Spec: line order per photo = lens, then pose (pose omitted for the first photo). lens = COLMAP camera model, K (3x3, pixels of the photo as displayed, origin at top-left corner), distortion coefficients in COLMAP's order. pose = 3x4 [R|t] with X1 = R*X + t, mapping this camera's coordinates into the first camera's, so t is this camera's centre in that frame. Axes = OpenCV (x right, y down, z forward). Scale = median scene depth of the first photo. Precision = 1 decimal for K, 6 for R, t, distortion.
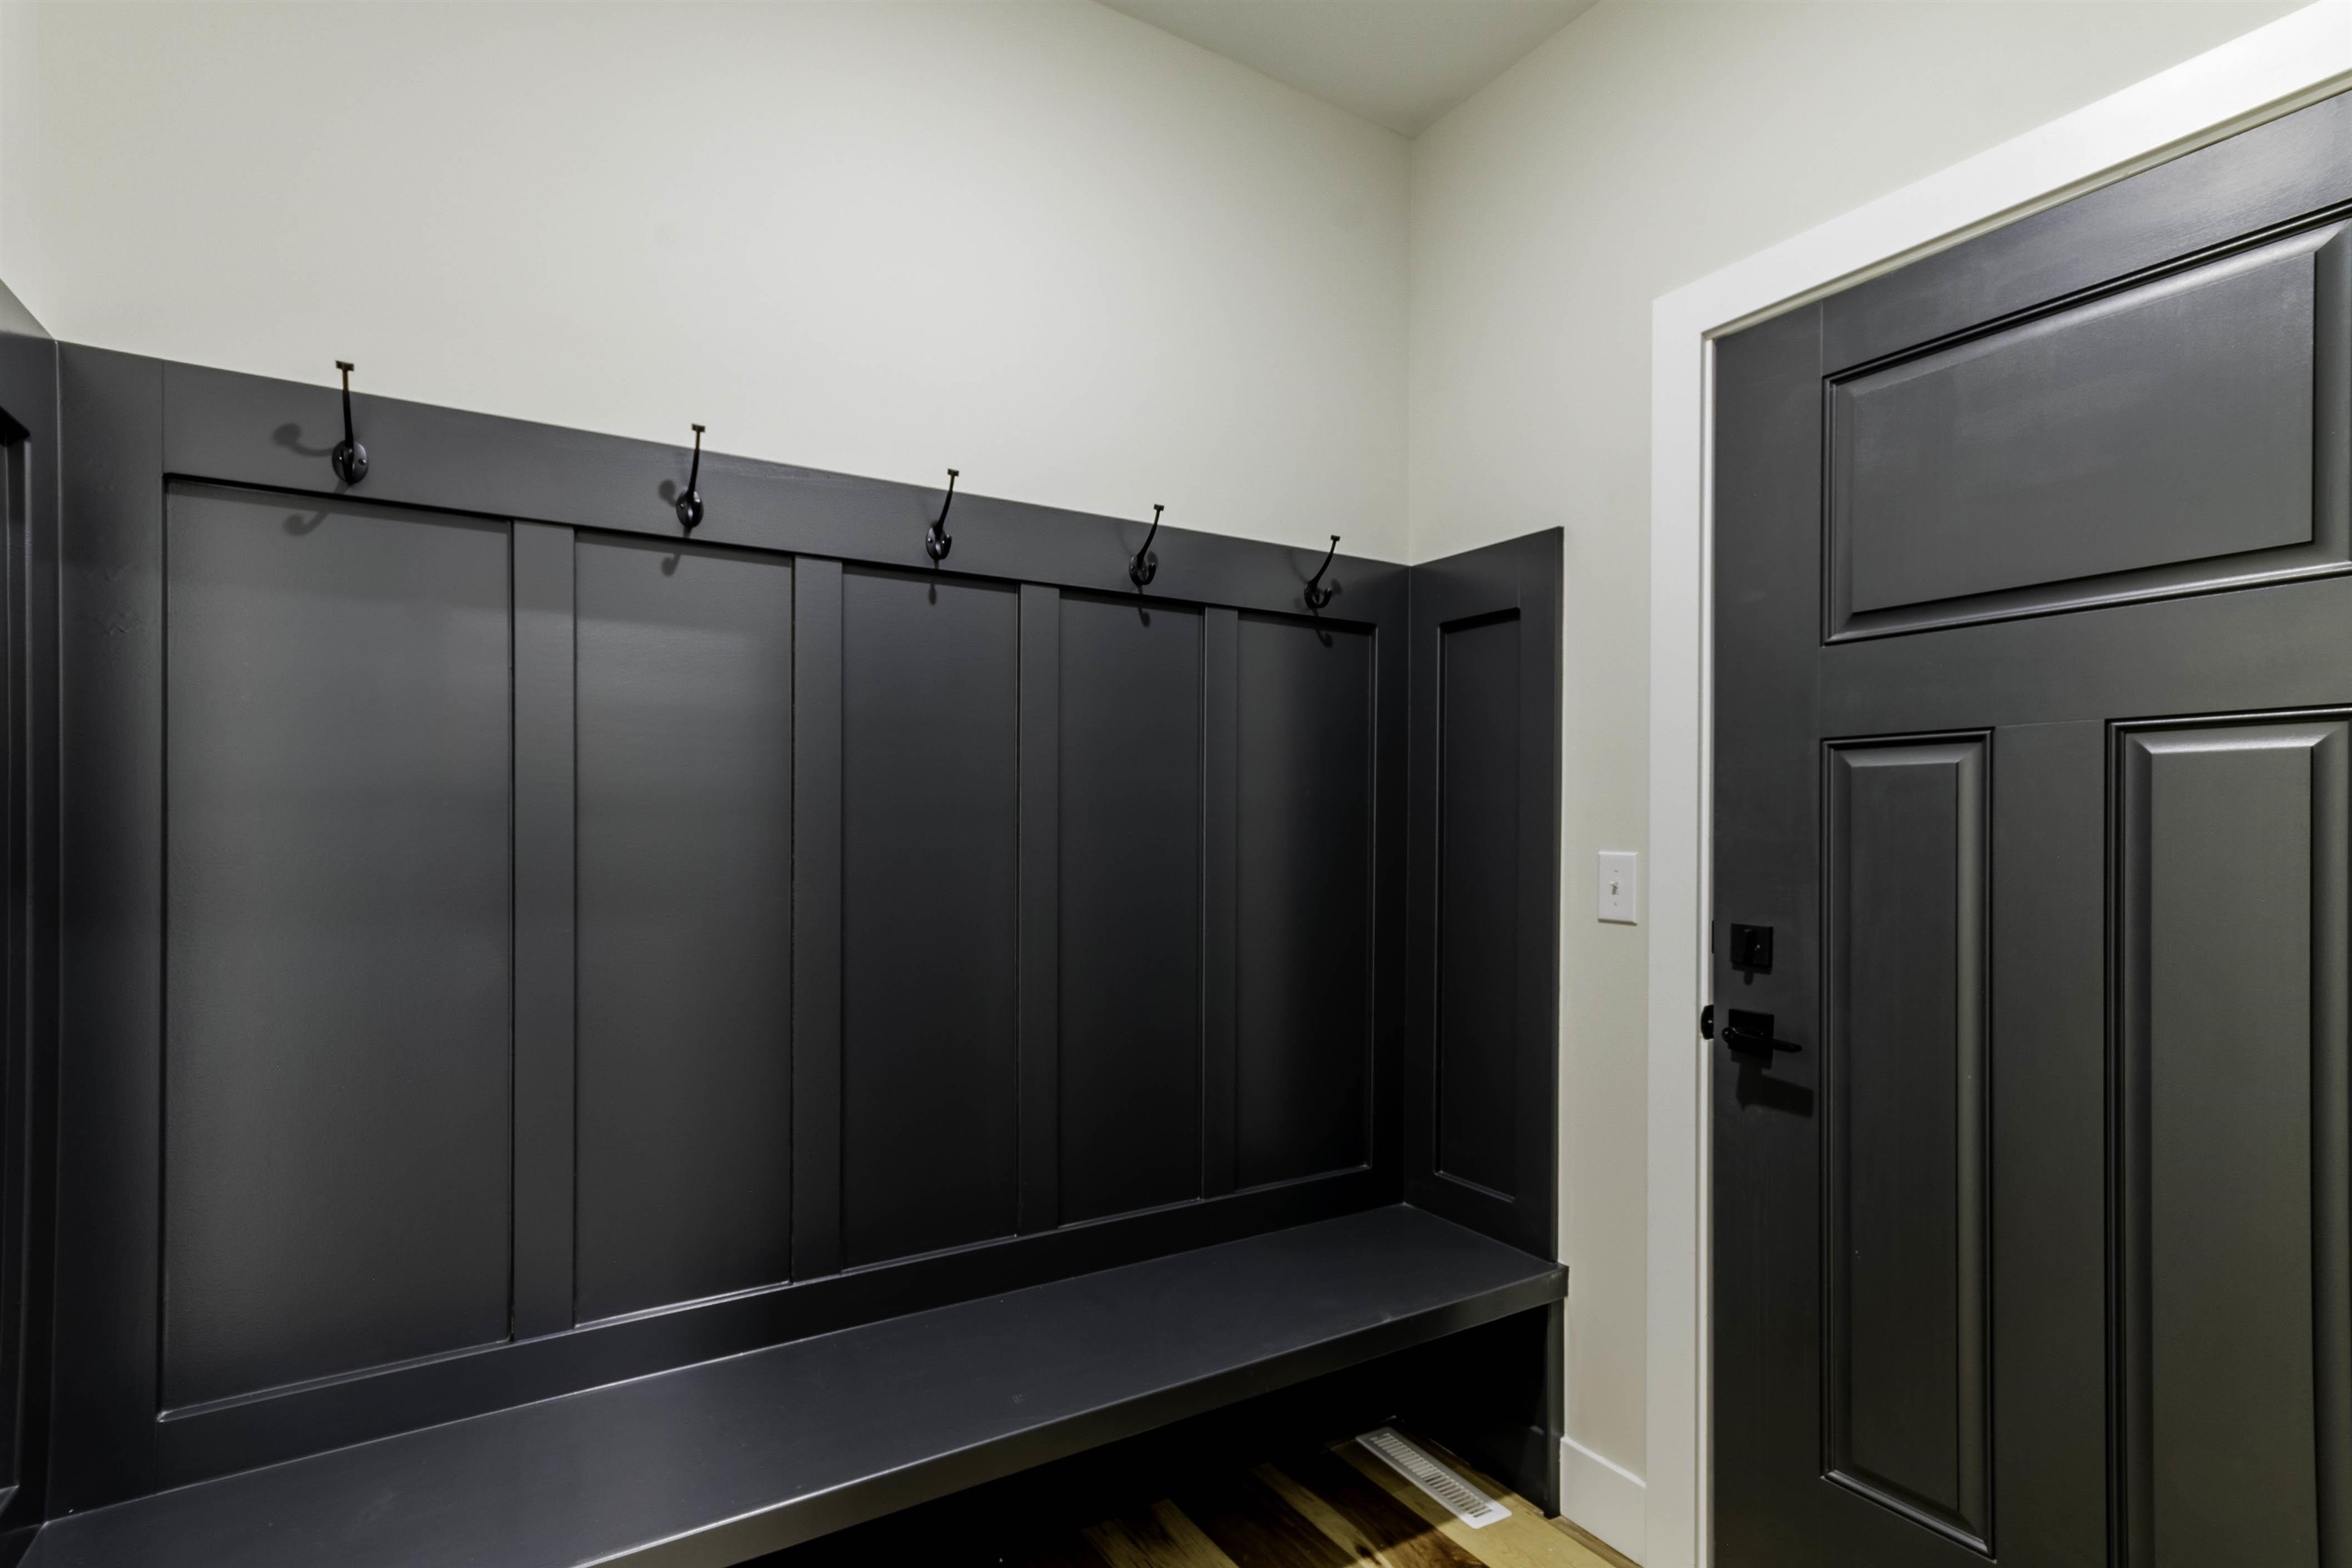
lens RADIAL K [[1116.7, 0, 1156.4], [0, 1116.7, 819.5], [0, 0, 1]] dist [0.000589, 0.000171]
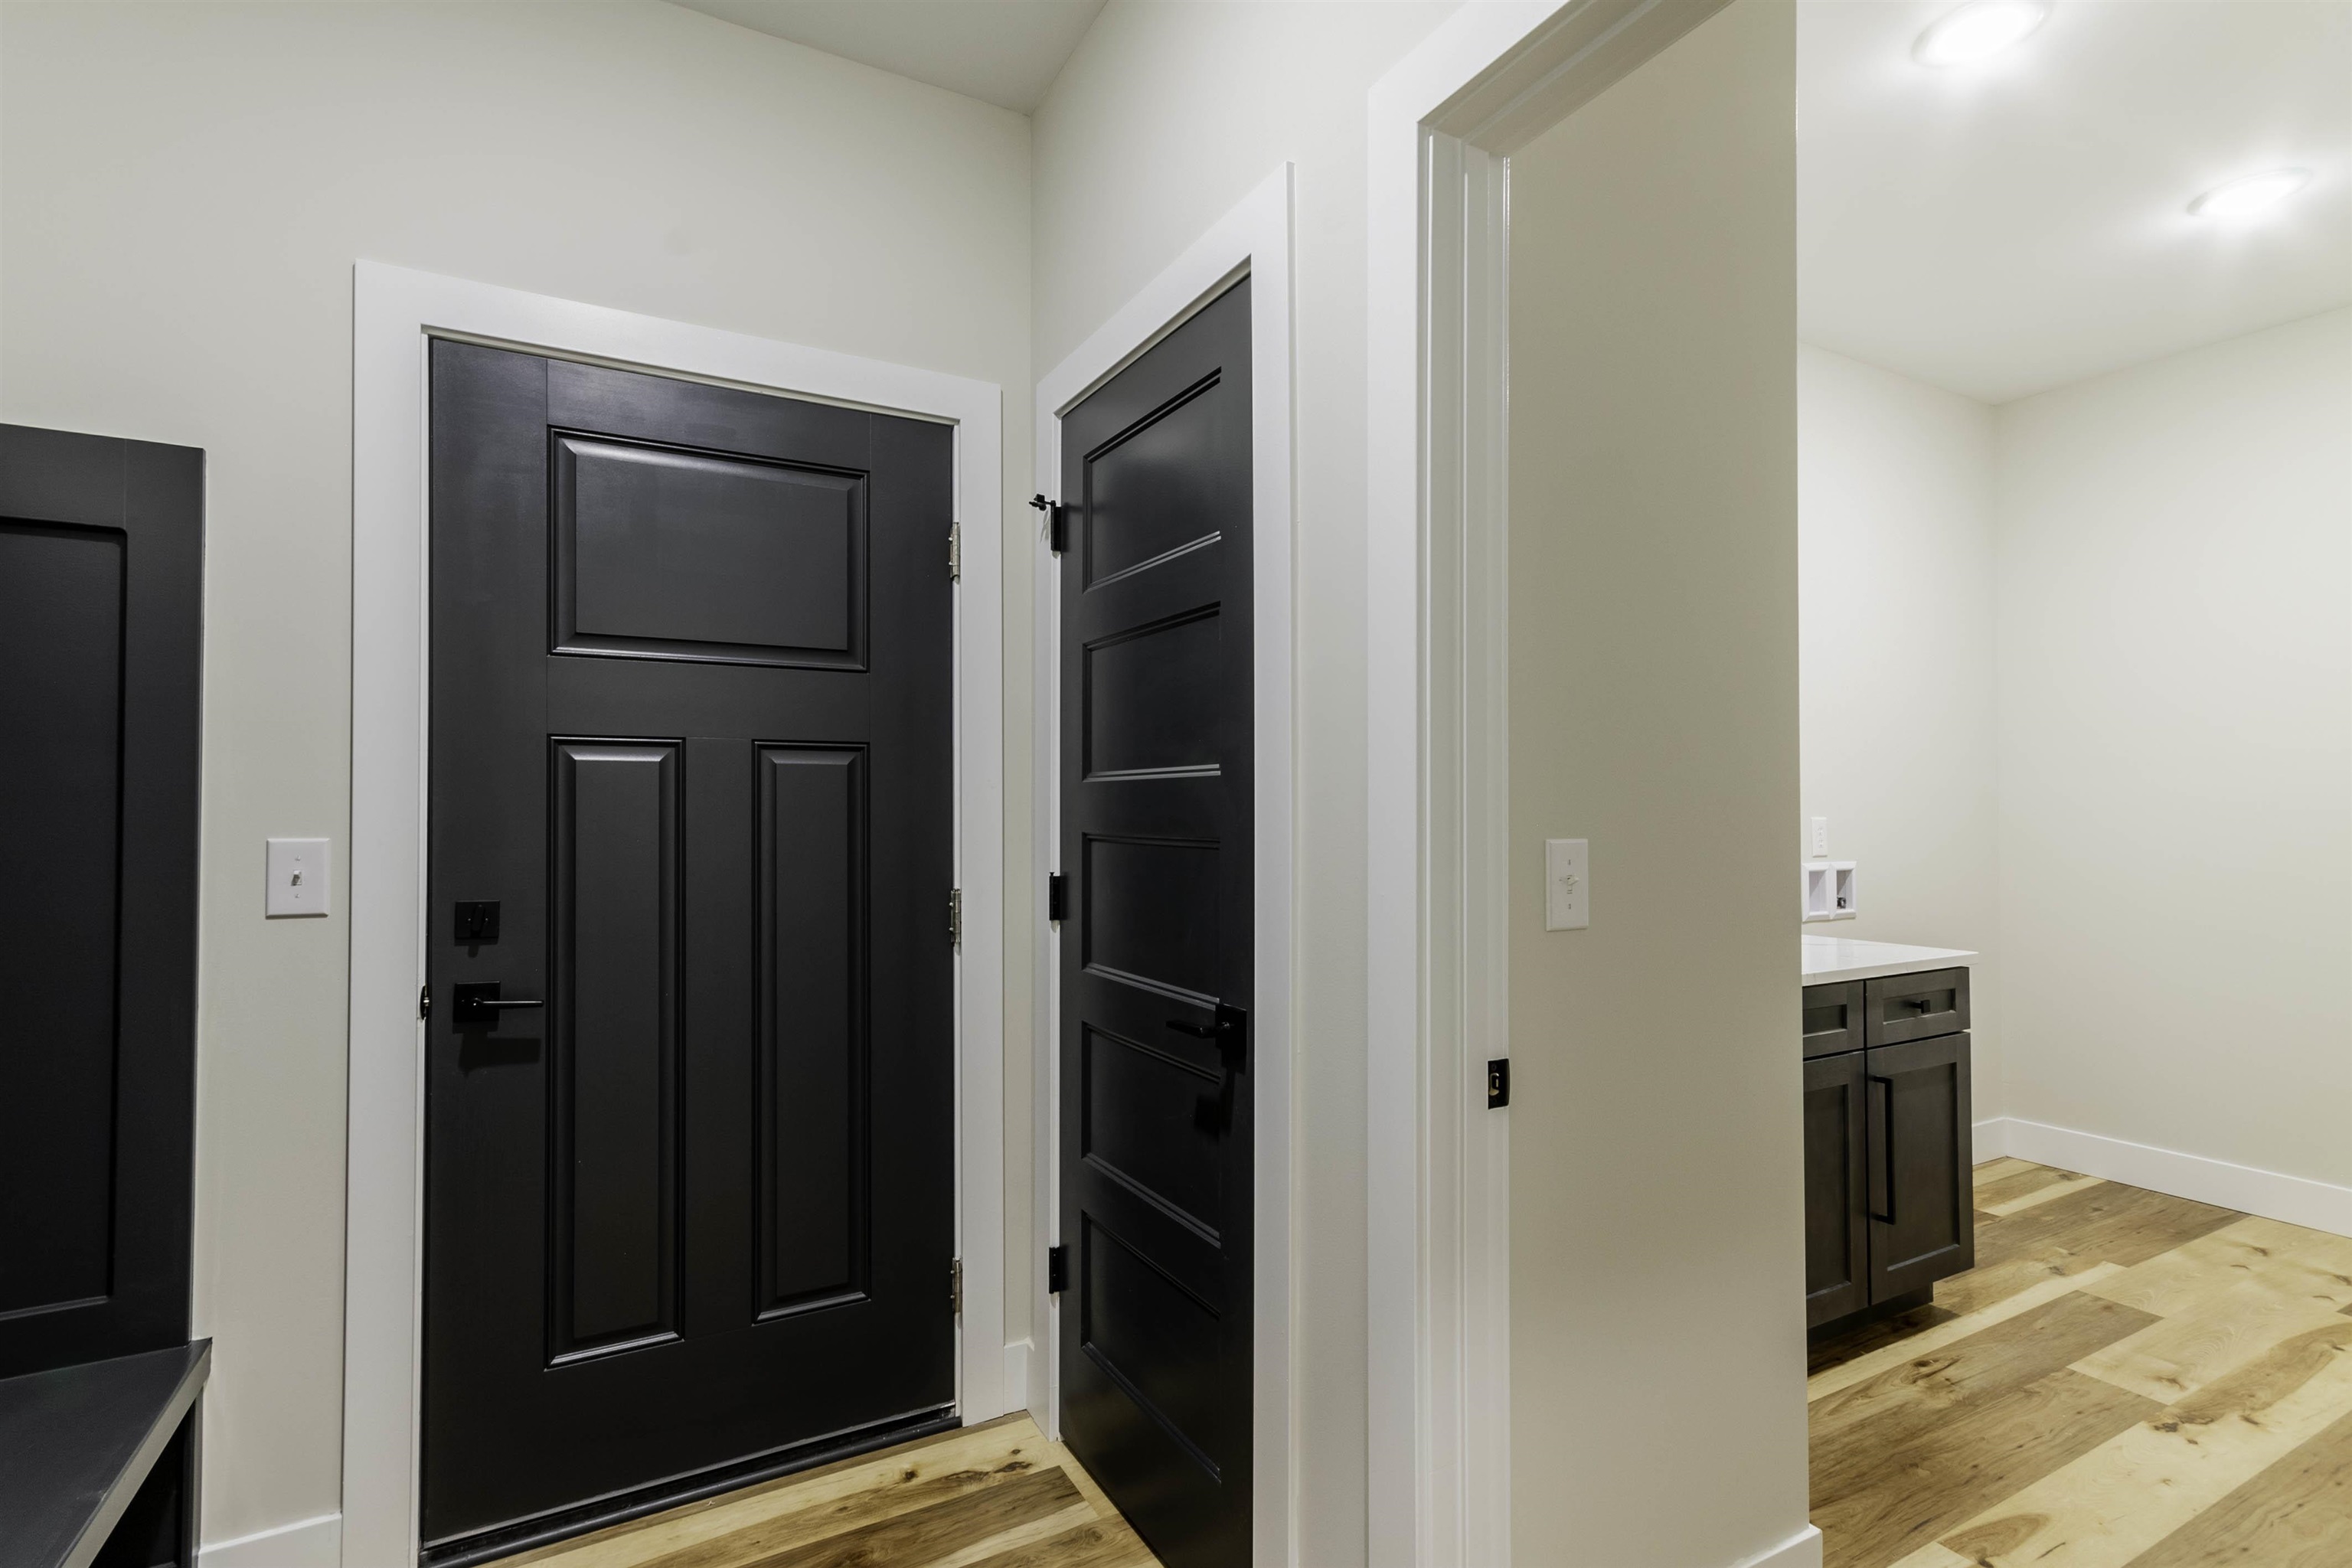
lens RADIAL K [[1116.7, 0, 1156.4], [0, 1116.7, 819.5], [0, 0, 1]] dist [0.000589, 0.000171]
pose [[0.034077, 0.001299, 0.999418, -0.498347], [0.001940, 0.999997, -0.001366, 0.017861], [-0.999417, 0.001985, 0.034074, 0.298366]]
